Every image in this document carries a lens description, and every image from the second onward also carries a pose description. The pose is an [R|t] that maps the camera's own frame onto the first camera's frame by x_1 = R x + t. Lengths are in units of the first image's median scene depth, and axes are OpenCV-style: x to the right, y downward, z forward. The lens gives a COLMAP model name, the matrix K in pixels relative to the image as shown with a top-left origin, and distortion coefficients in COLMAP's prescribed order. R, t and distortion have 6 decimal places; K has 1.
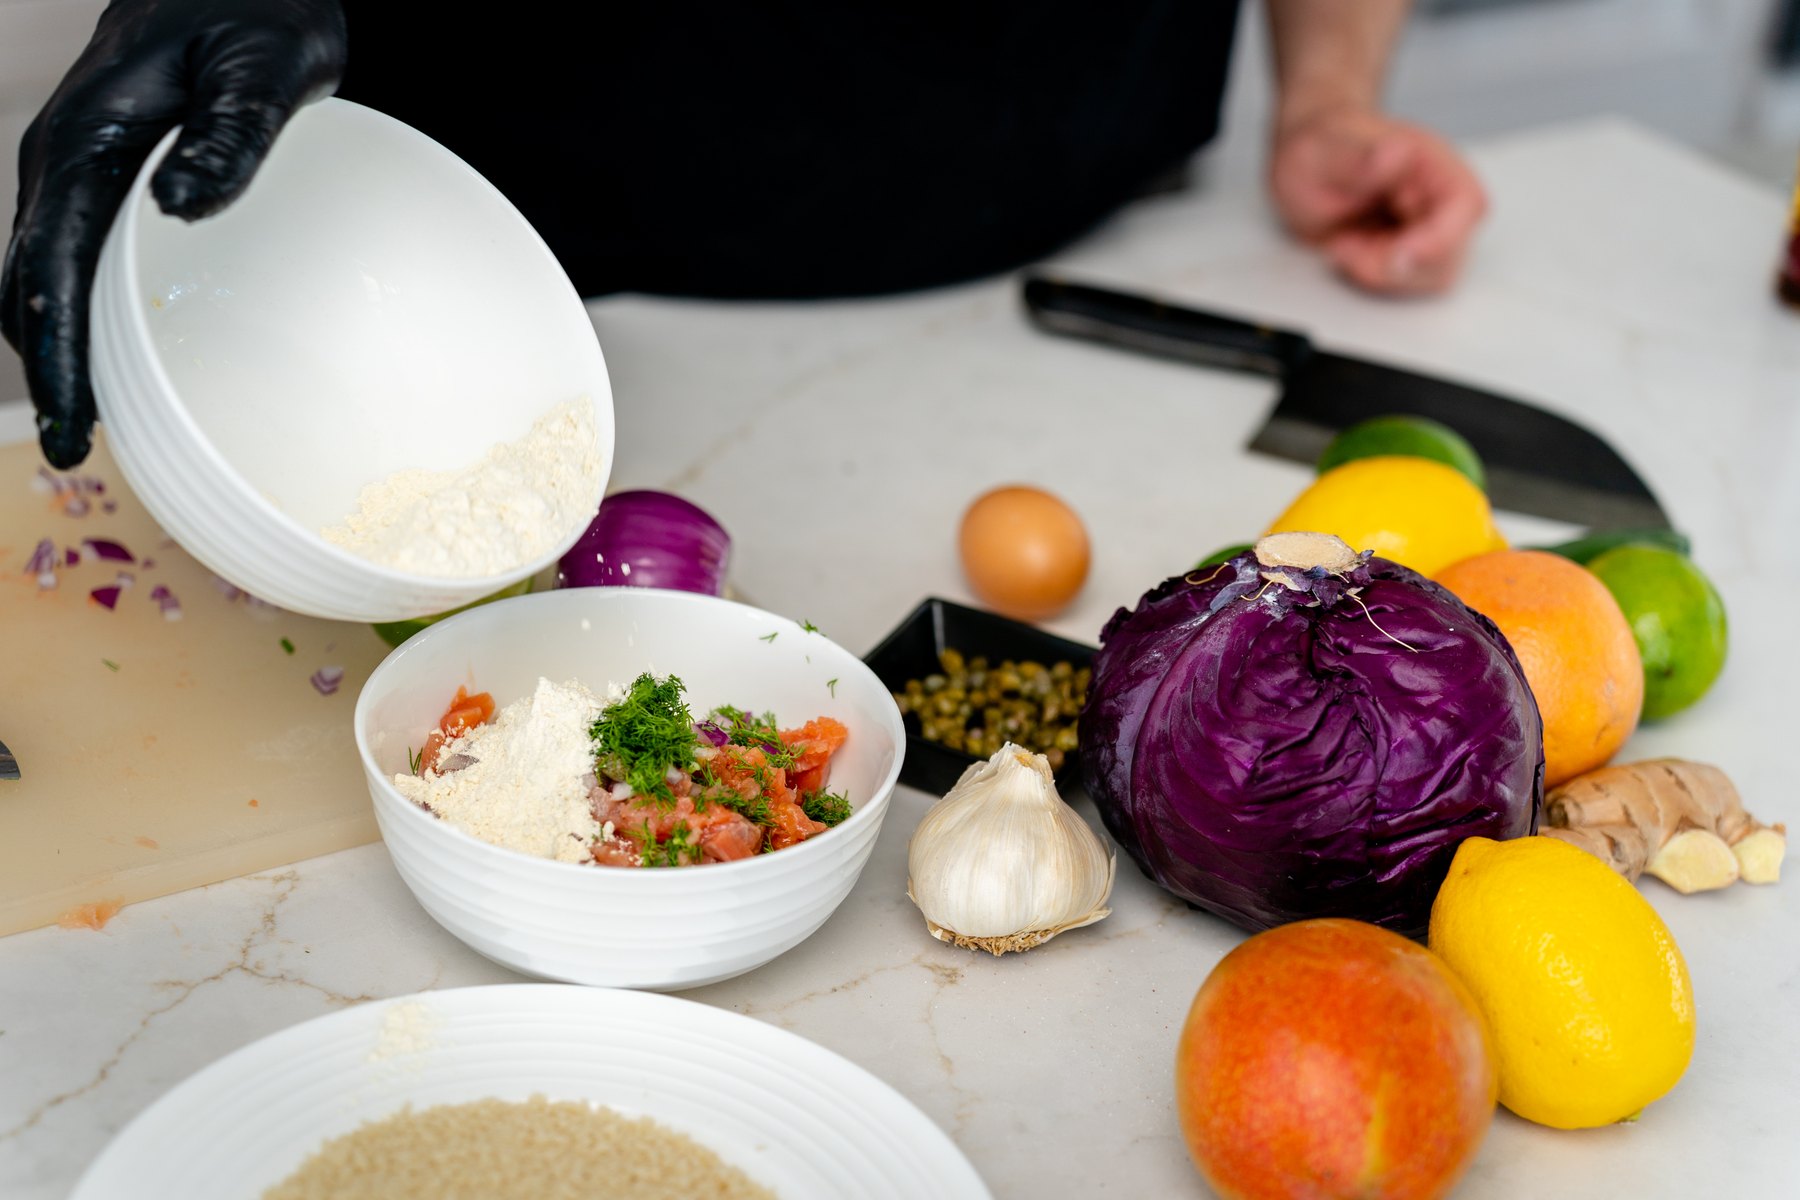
lens RADIAL K [[3035.9, 0, 901.4], [0, 3035.9, 714.0], [0, 0, 1]] dist [-0.024437, 0.084312]
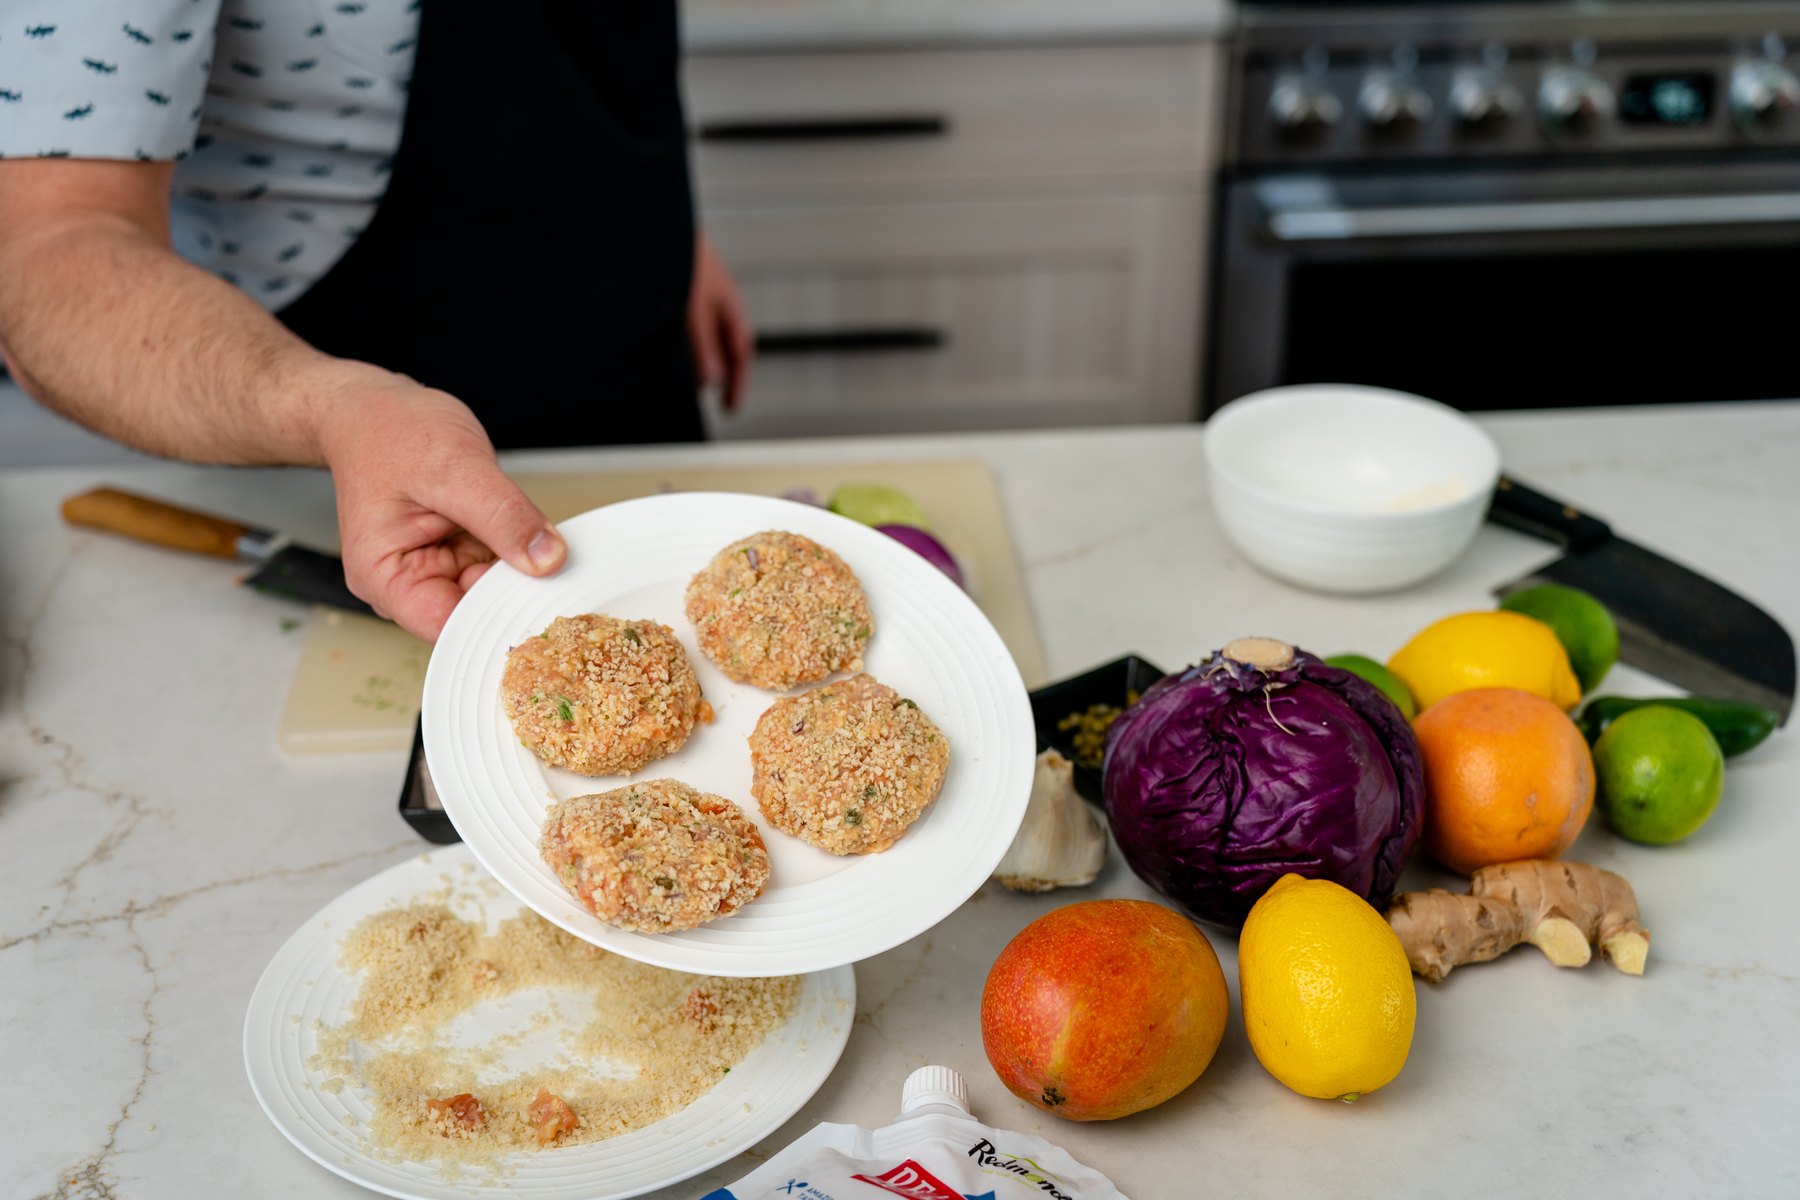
lens RADIAL K [[2369.0, 0, 900.7], [0, 2369.0, 544.3], [0, 0, 1]] dist [-0.007865, 0.037869]
pose [[0.876033, 0.144839, -0.459988, 0.497909], [-0.181586, 0.982701, -0.036396, -0.033734], [0.446759, 0.115411, 0.887179, -0.050595]]
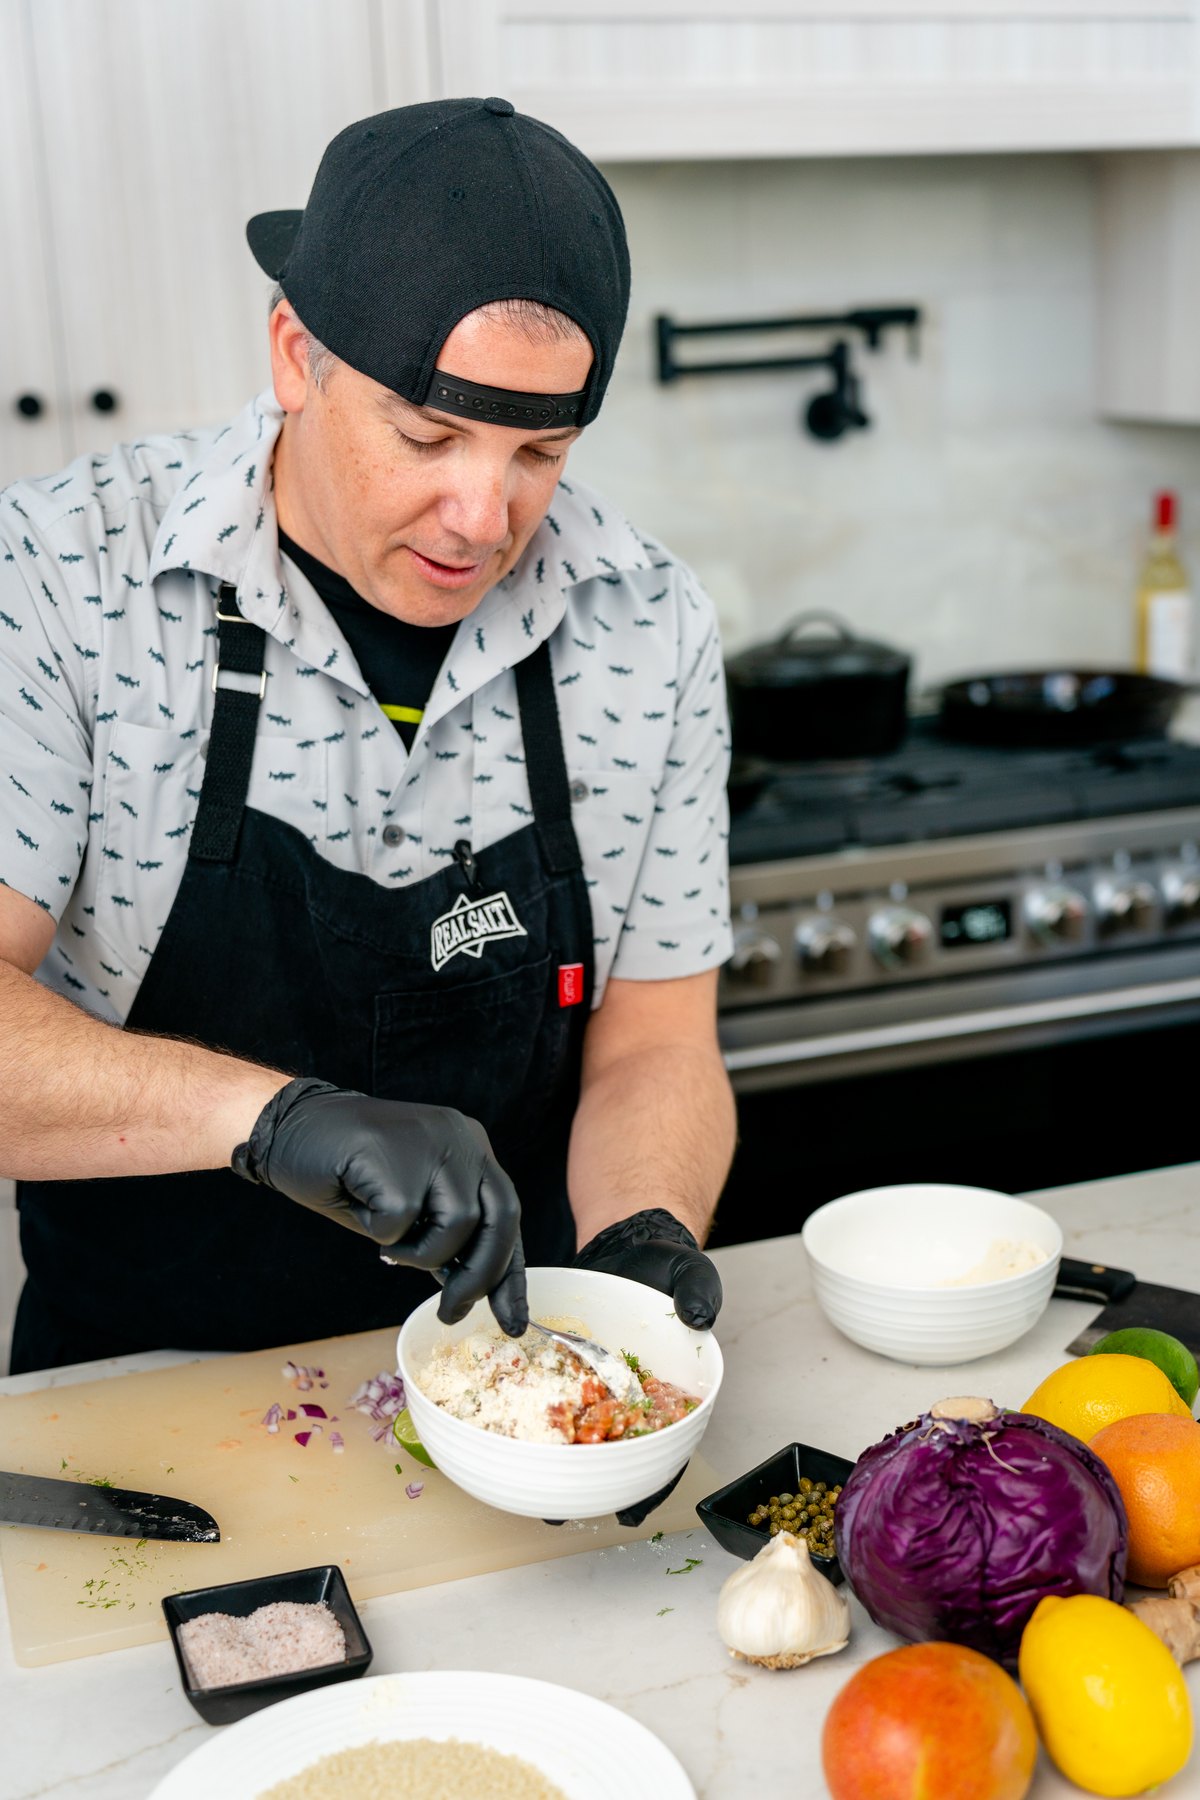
lens RADIAL K [[2369.0, 0, 600.0], [0, 2369.0, 900.0], [0, 0, 1]] dist [-0.007865, 0.037869]
pose [[0.959629, -0.055148, -0.275810, 0.315955], [-0.024529, 0.960445, -0.277386, 0.040047], [0.280197, 0.272953, 0.920319, -0.273233]]
